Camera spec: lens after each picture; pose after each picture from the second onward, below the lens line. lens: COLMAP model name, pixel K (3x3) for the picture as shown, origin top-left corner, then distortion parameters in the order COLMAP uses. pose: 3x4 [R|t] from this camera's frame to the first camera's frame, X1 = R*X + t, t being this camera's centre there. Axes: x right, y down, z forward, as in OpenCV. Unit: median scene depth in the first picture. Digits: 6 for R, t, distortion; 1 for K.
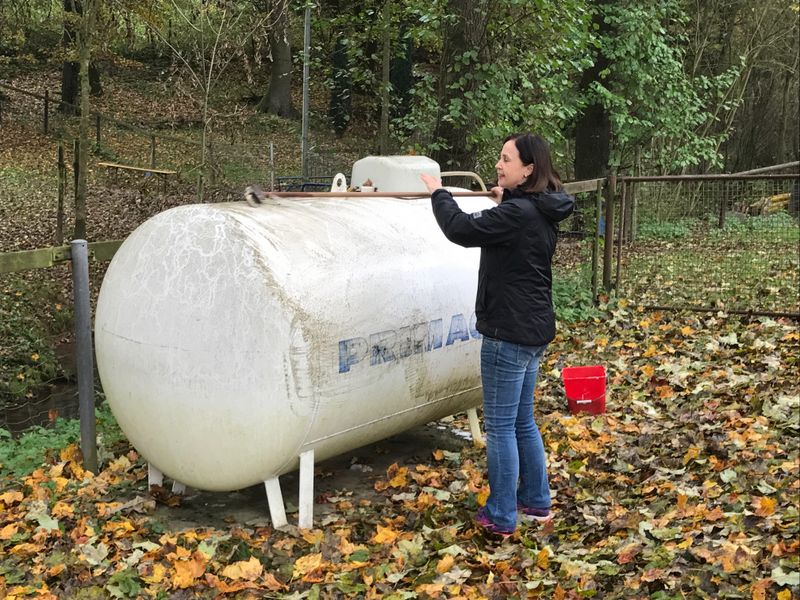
lens RADIAL K [[1196.7, 0, 400.0], [0, 1196.7, 300.0], [0, 0, 1]] dist [0.194167, -0.750871]
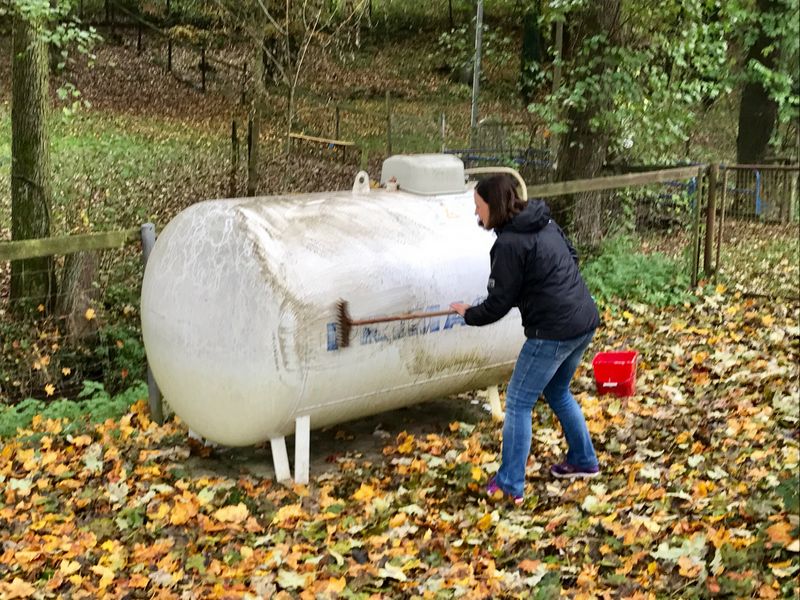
lens RADIAL K [[1196.7, 0, 400.0], [0, 1196.7, 300.0], [0, 0, 1]] dist [0.194167, -0.750871]
pose [[0.983239, 0.038328, -0.178249, 0.205134], [-0.032940, 0.998909, 0.033090, -0.025999], [0.179323, -0.026664, 0.983429, -0.109803]]
